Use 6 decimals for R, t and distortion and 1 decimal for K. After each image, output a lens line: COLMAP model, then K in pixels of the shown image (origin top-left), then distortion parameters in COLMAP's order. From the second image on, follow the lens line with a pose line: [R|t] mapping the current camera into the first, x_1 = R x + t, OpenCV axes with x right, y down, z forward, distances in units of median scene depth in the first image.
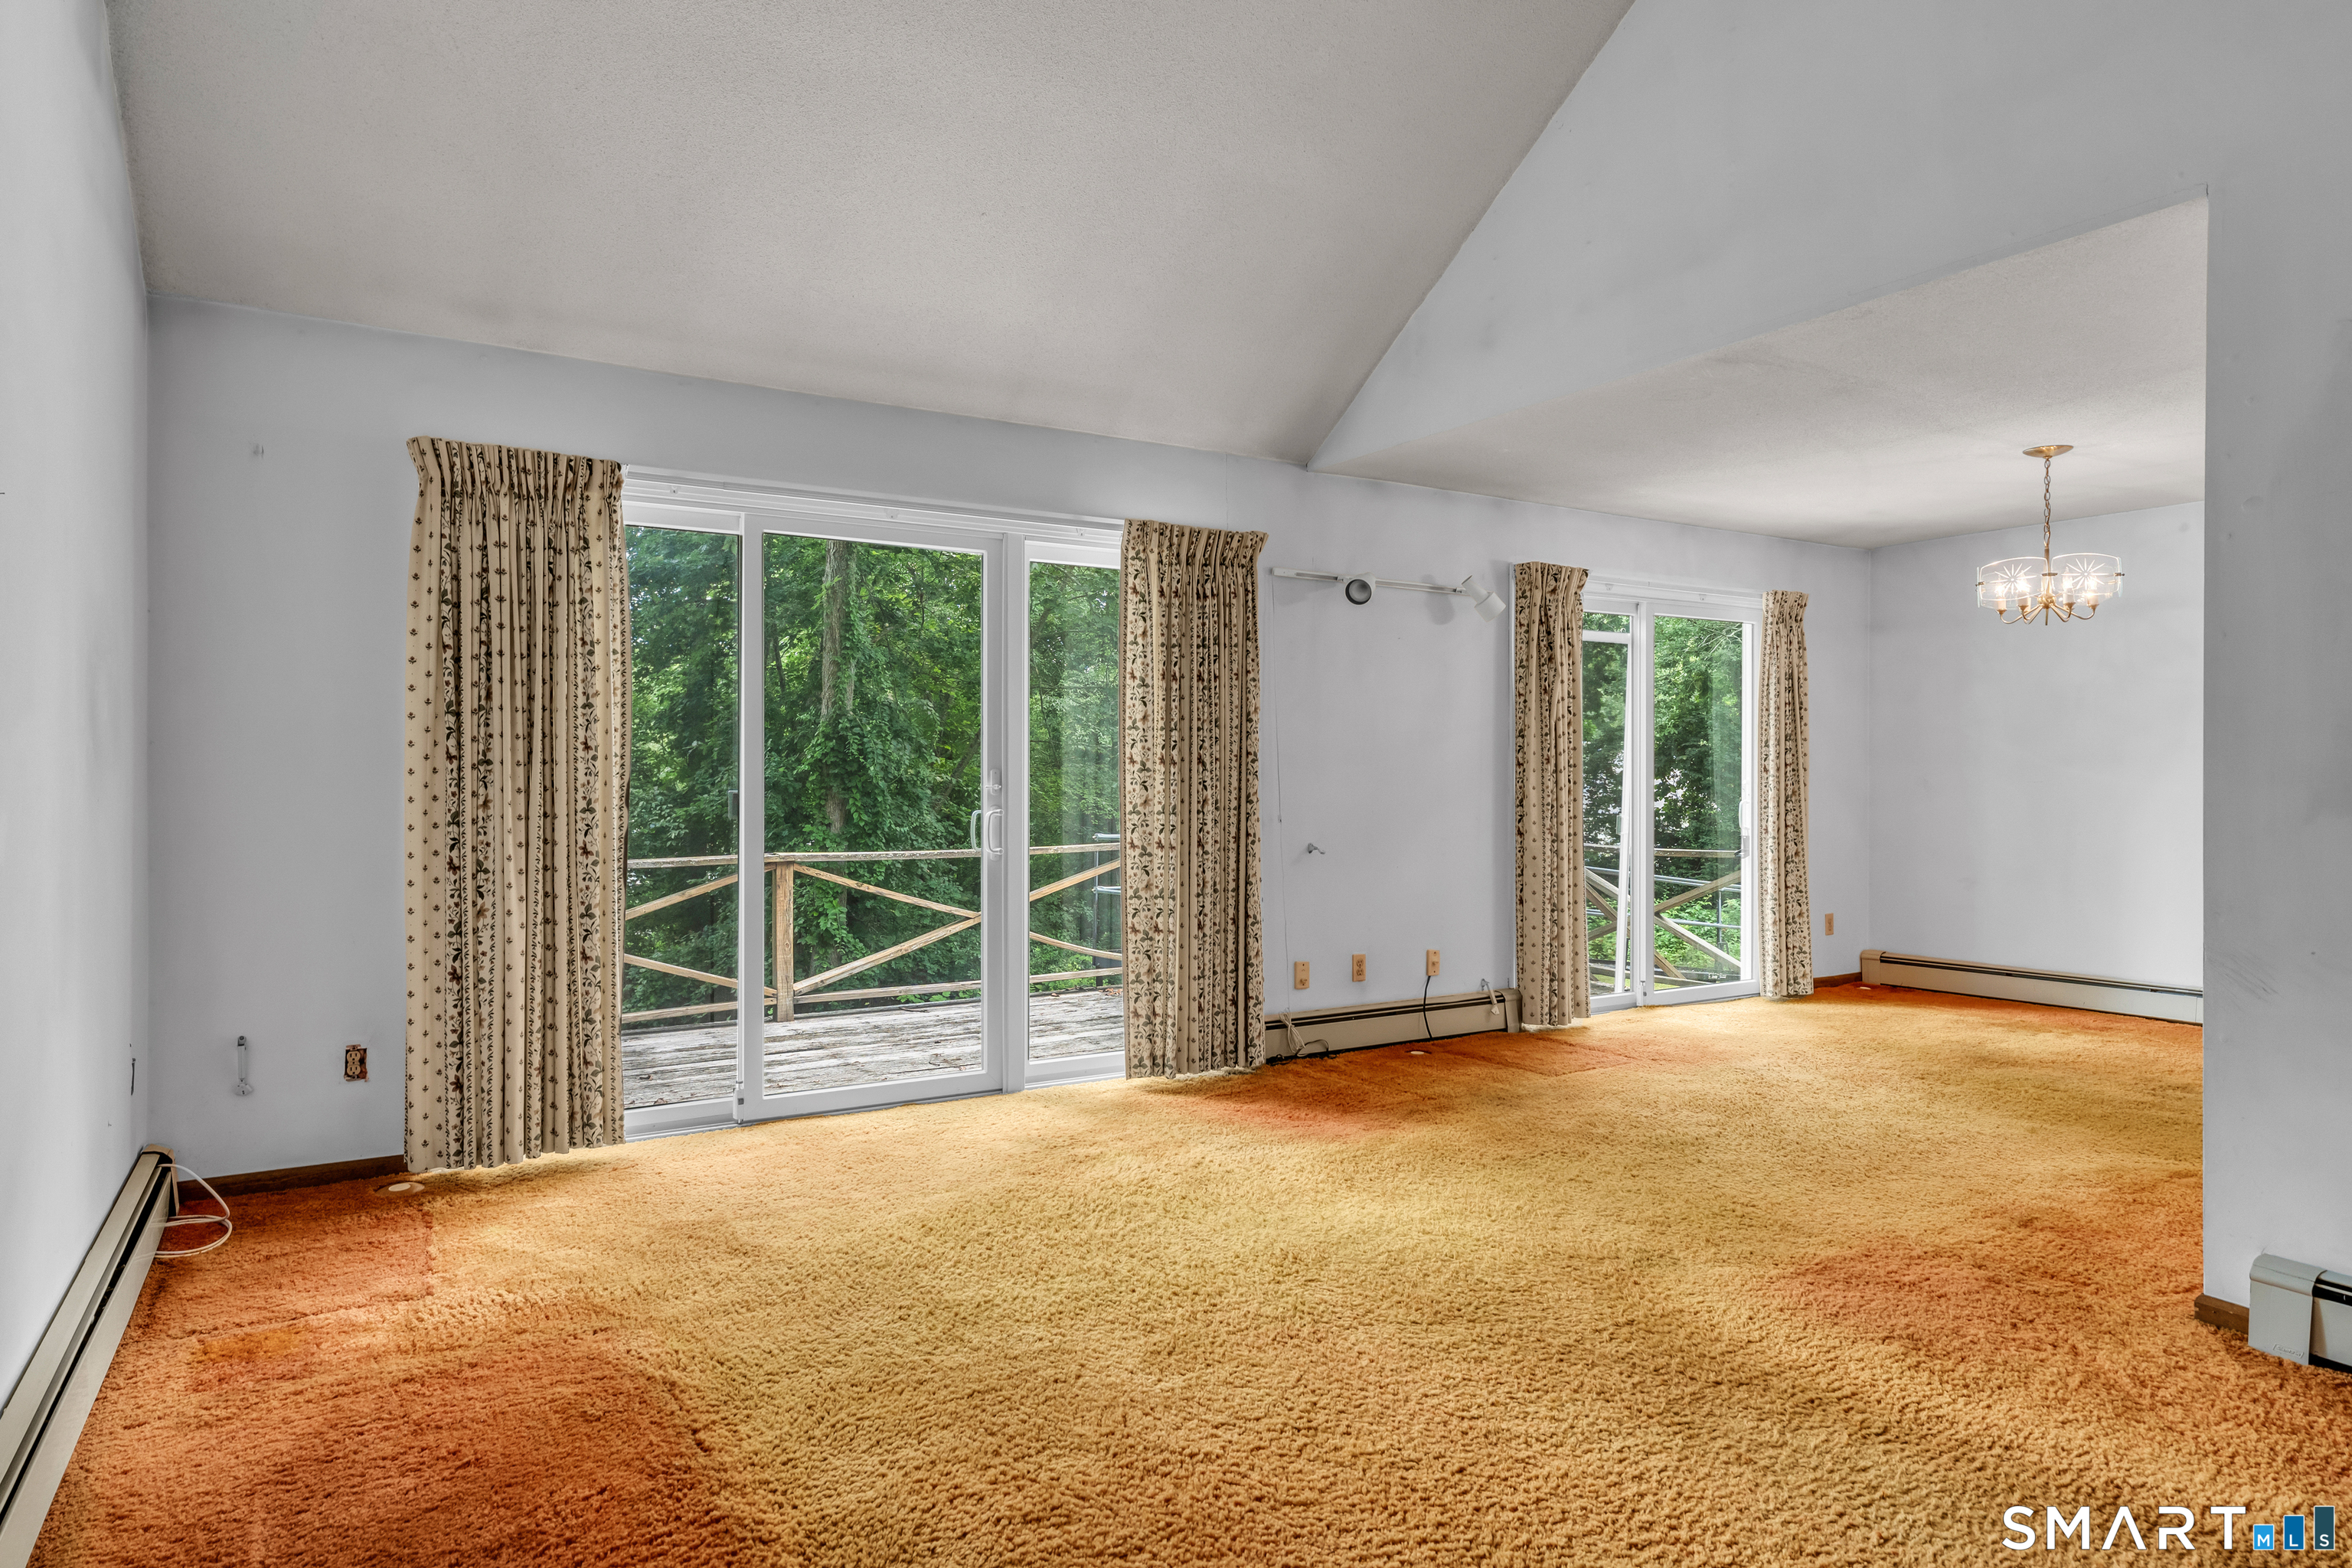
lens RADIAL K [[1353.1, 0, 1164.9], [0, 1353.1, 782.6], [0, 0, 1]] dist [-0.001055, 0.000936]
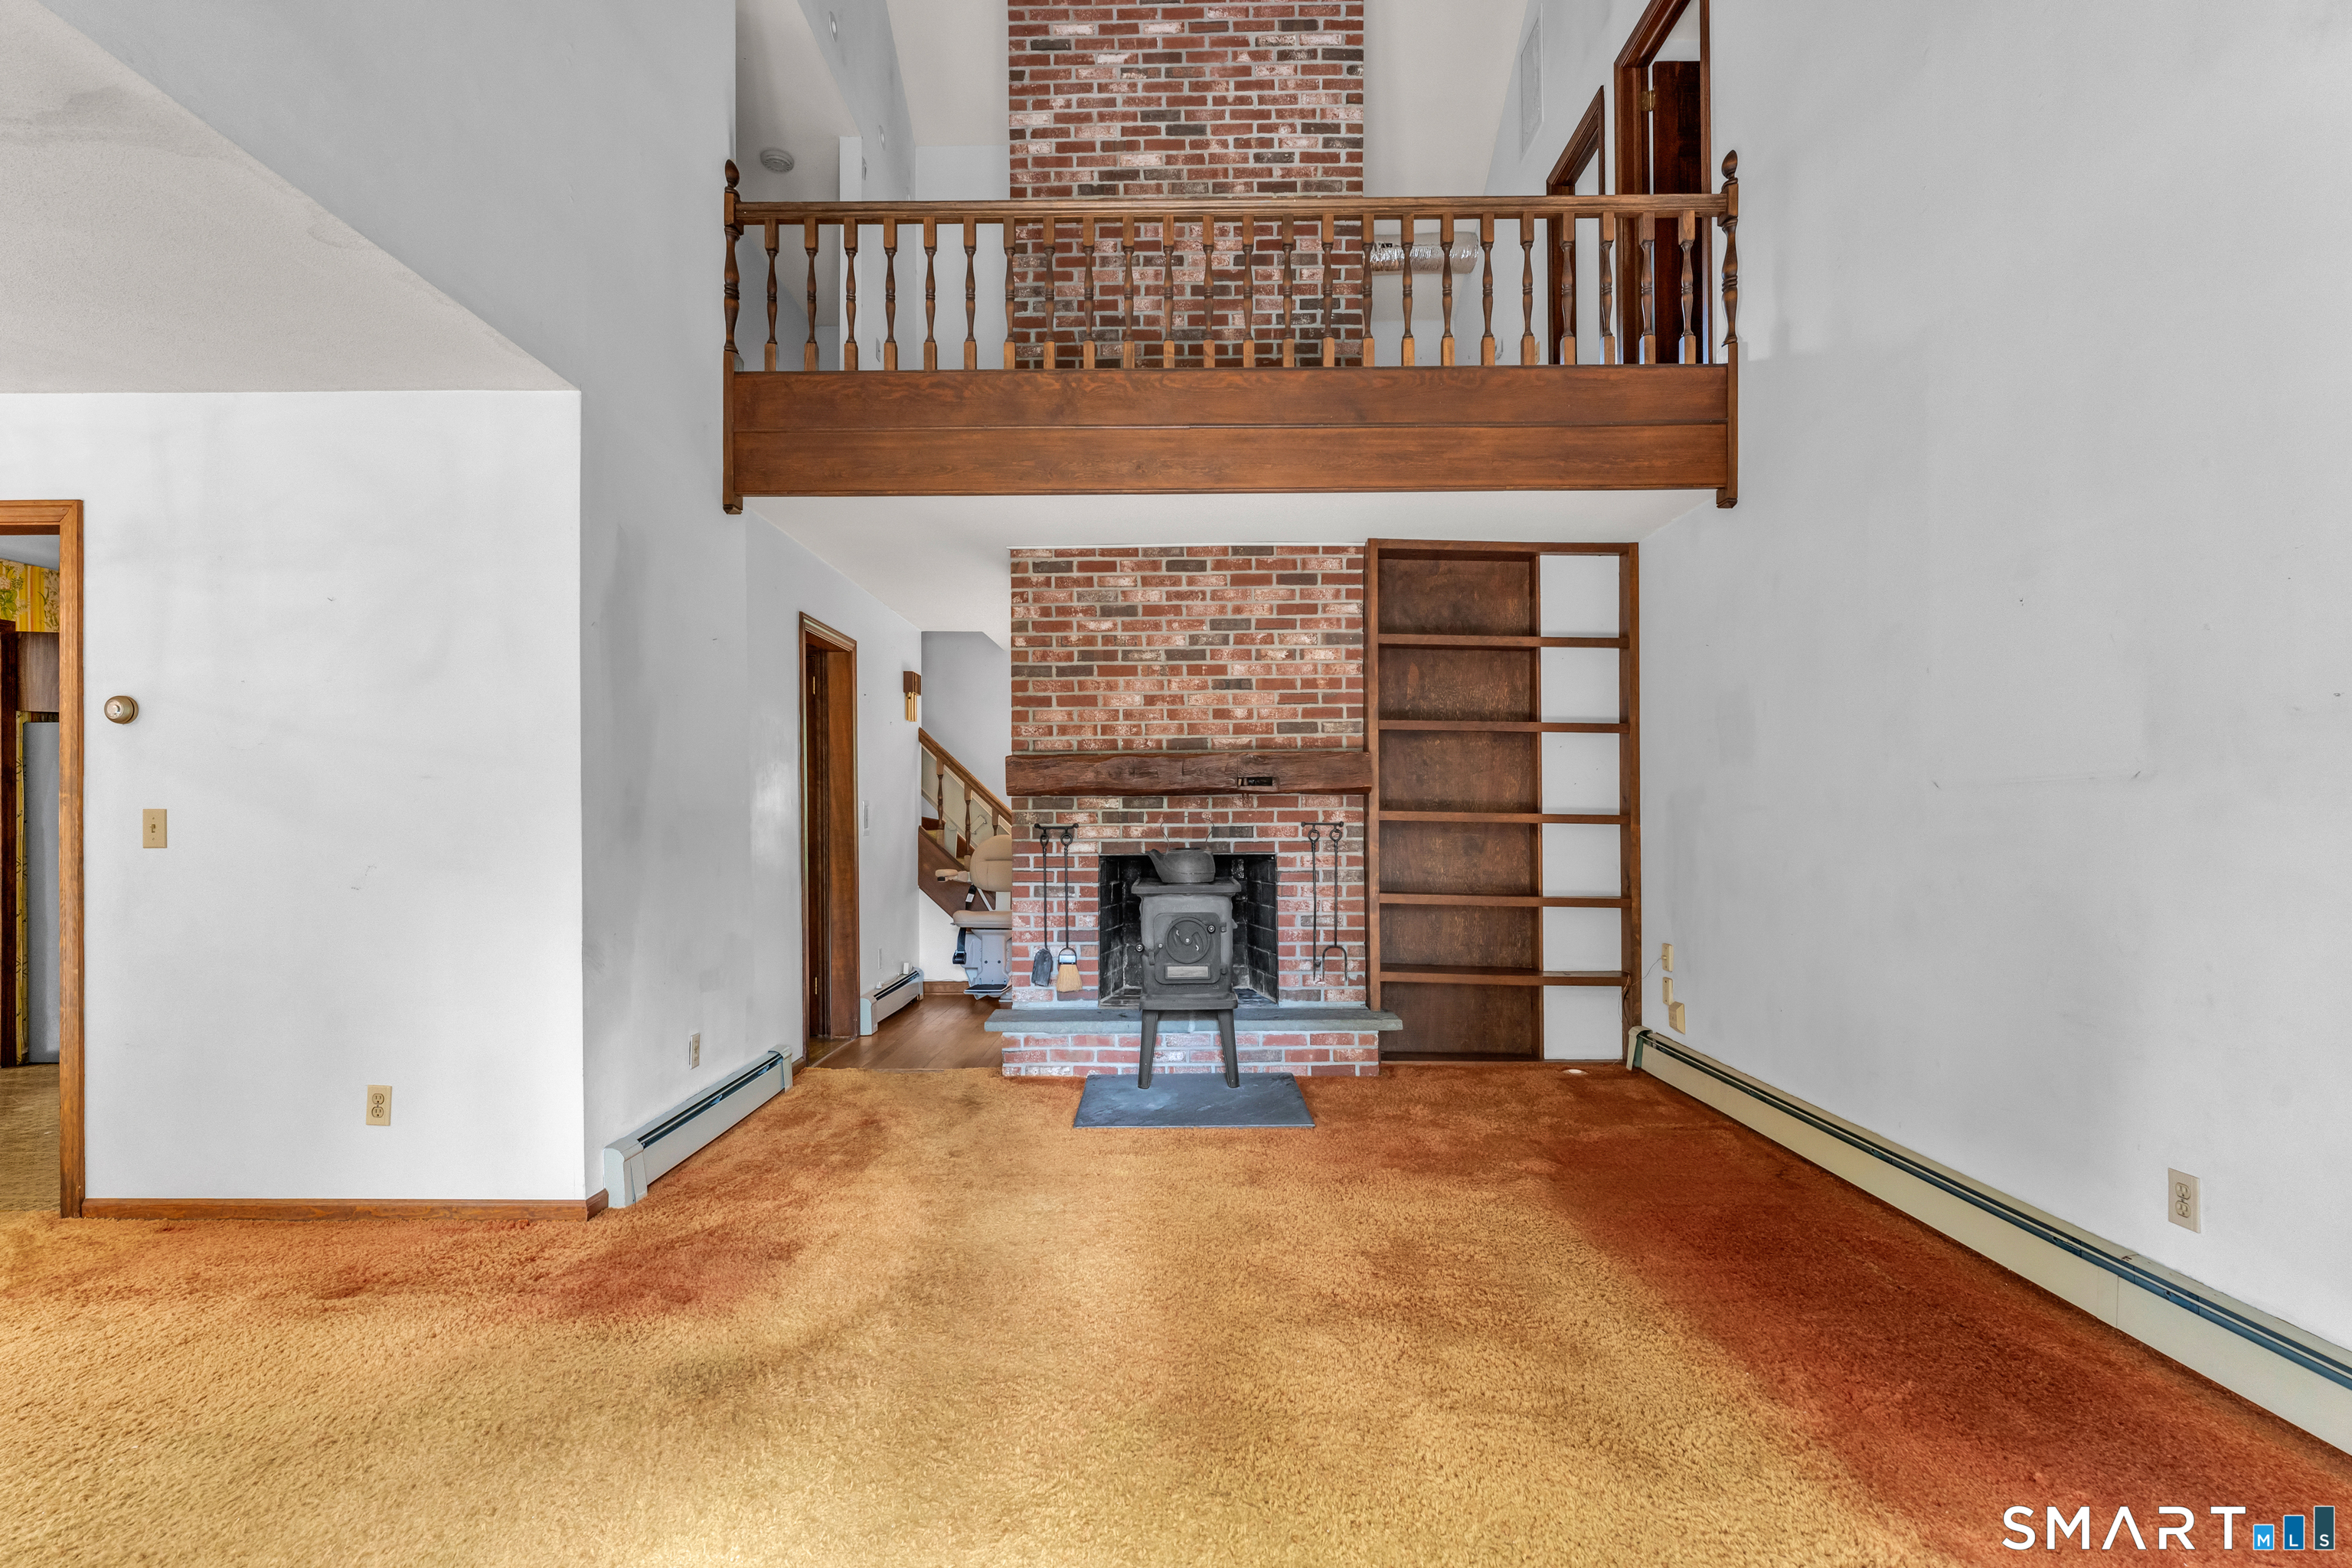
lens RADIAL K [[1095.8, 0, 1170.8], [0, 1095.8, 806.3], [0, 0, 1]] dist [-0.000953, -0.000969]
pose [[-0.852397, 0.007368, 0.522843, -0.143692], [0.007279, 0.999971, -0.002225, -0.004151], [-0.522844, 0.001910, -0.852426, 0.765969]]
